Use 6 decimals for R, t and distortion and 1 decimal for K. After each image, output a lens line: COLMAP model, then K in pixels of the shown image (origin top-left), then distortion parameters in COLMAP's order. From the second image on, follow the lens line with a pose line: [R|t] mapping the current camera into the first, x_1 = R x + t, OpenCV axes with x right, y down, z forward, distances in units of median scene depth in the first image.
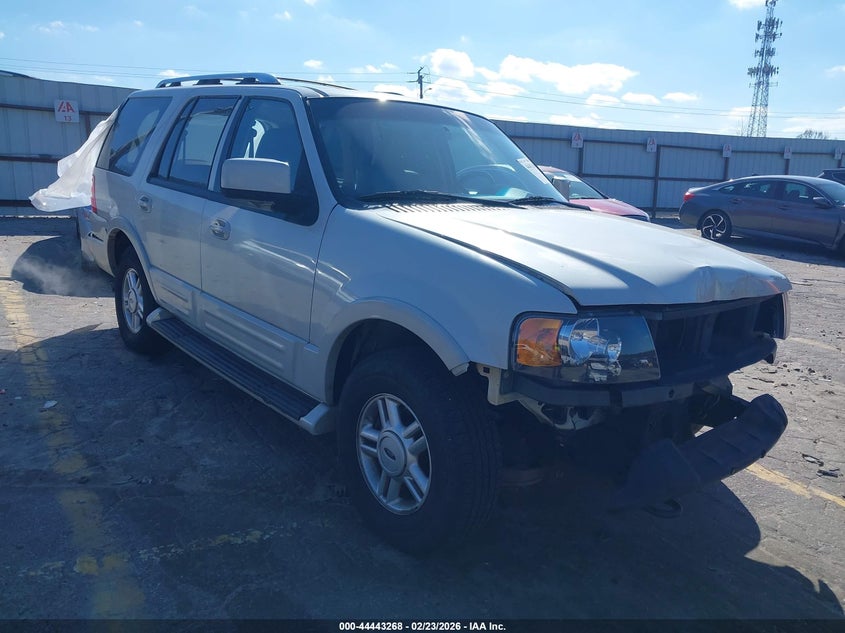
lens RADIAL K [[691.1, 0, 437.3], [0, 691.1, 316.4], [0, 0, 1]] dist [-0.011461, -0.006515]
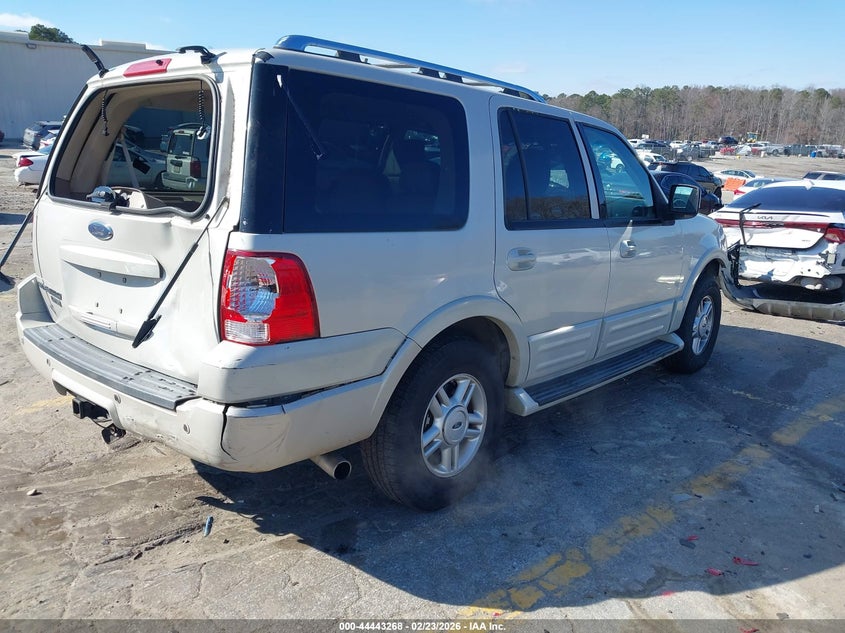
lens RADIAL K [[691.1, 0, 437.3], [0, 691.1, 316.4], [0, 0, 1]] dist [-0.011461, -0.006515]
pose [[-0.143340, -0.304940, 0.941523, -1.328946], [0.161134, 0.931462, 0.326213, -0.430476], [-0.976468, 0.198471, -0.084379, 1.402291]]
